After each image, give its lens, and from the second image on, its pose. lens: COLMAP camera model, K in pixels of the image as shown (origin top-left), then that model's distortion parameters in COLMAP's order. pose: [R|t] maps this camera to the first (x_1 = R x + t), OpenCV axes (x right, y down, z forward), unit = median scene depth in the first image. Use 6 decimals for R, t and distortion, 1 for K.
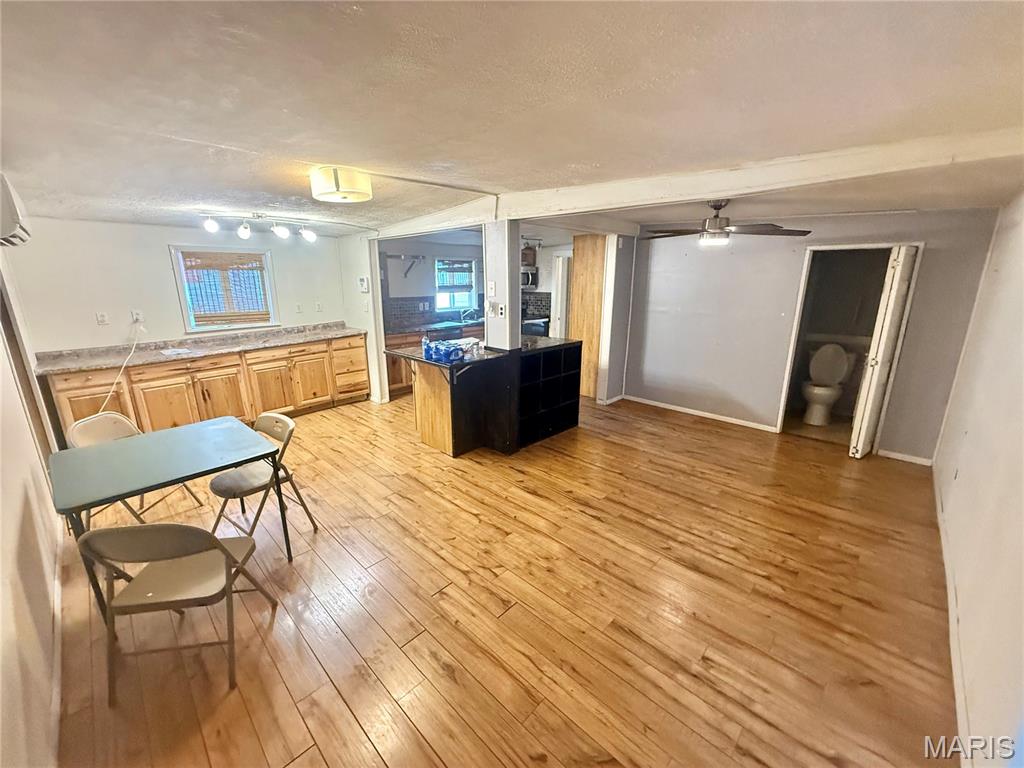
lens RADIAL K [[406.3, 0, 509.9], [0, 406.3, 385.4], [0, 0, 1]] dist [-0.000332, -0.000095]
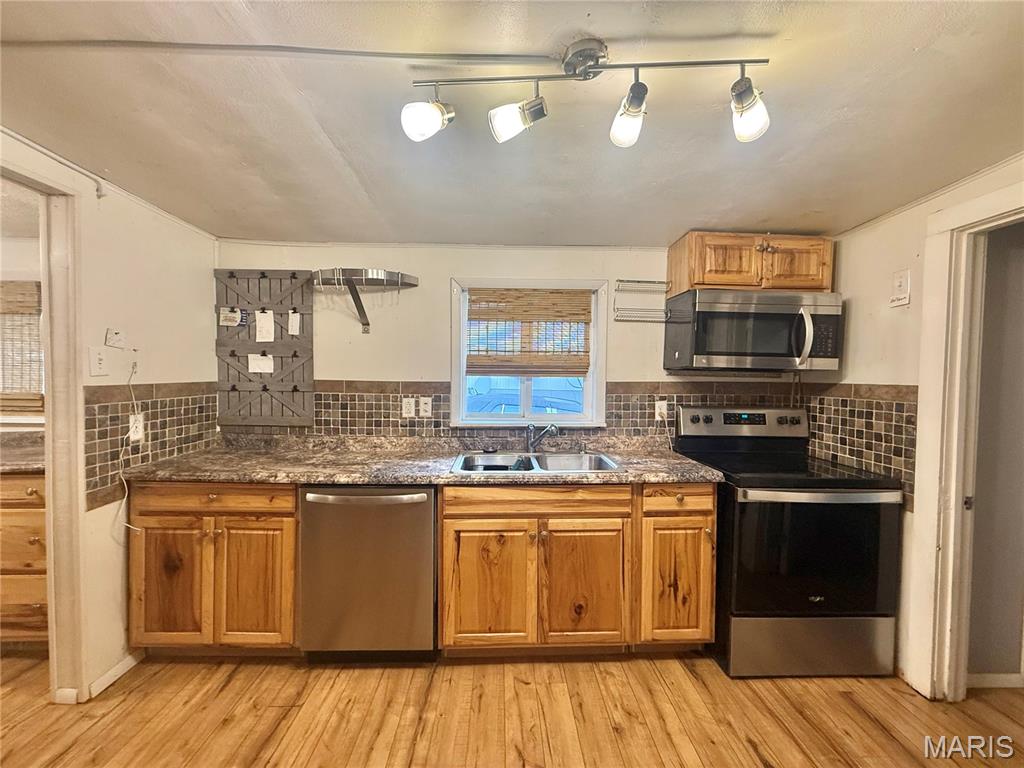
lens RADIAL K [[406.3, 0, 509.9], [0, 406.3, 385.4], [0, 0, 1]] dist [-0.000332, -0.000095]
pose [[0.710933, 0.024701, -0.702826, 0.191263], [-0.193165, 0.967804, -0.161379, -0.280234], [0.676212, 0.250491, 0.692814, 1.307086]]
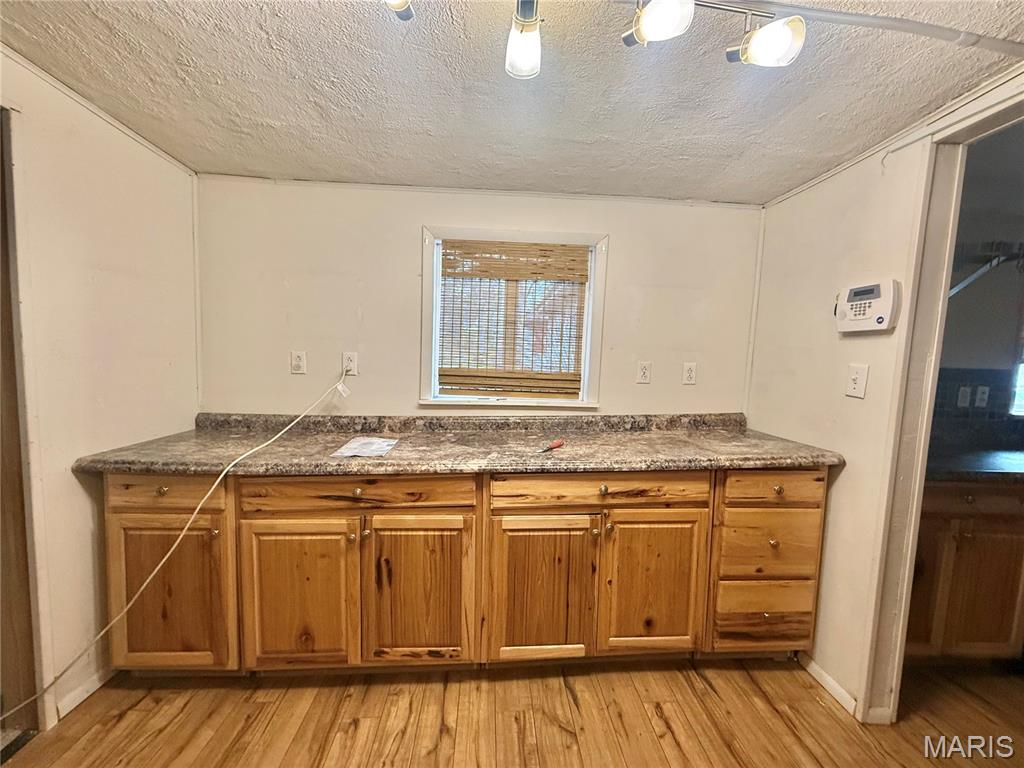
lens RADIAL K [[406.3, 0, 509.9], [0, 406.3, 385.4], [0, 0, 1]] dist [-0.000332, -0.000095]
pose [[0.729960, 0.078828, -0.678928, -0.440104], [-0.208986, 0.971496, -0.111898, -0.133761], [0.650755, 0.223568, 0.725627, 0.798846]]
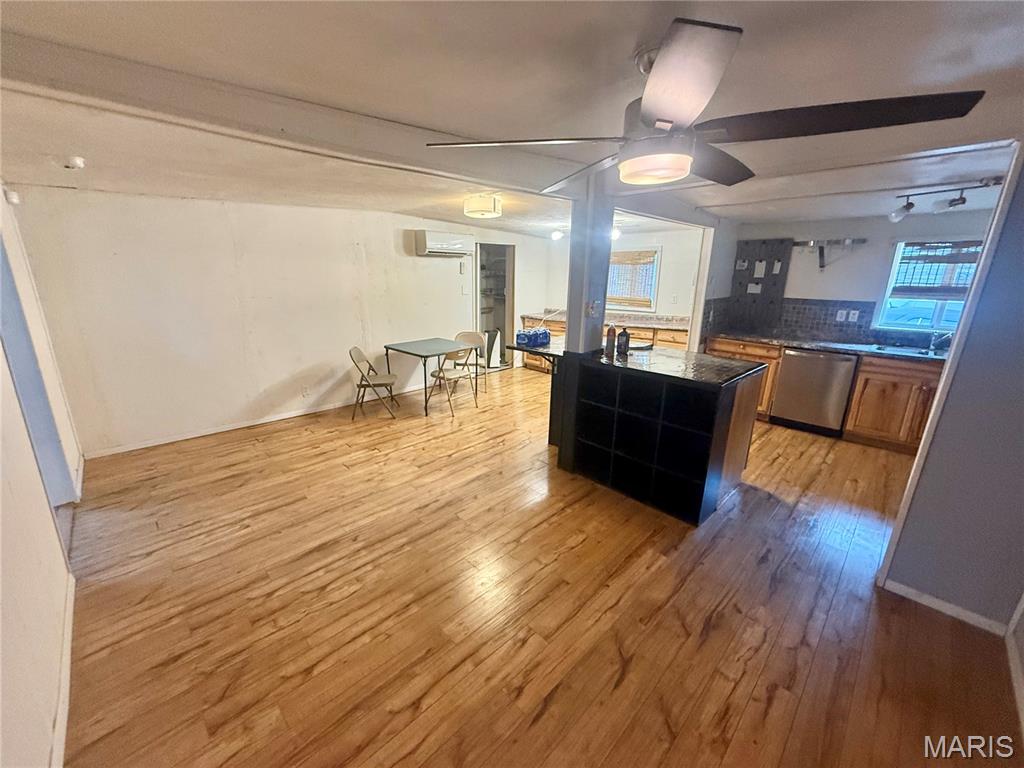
lens RADIAL K [[410.9, 0, 508.6], [0, 410.9, 383.4], [0, 0, 1]] dist [0.002655, 0.000060]
pose [[-0.024725, 0.265804, -0.963710, 0.789805], [-0.267238, 0.927165, 0.262581, -0.199834], [0.963313, 0.264032, 0.048108, 0.768054]]
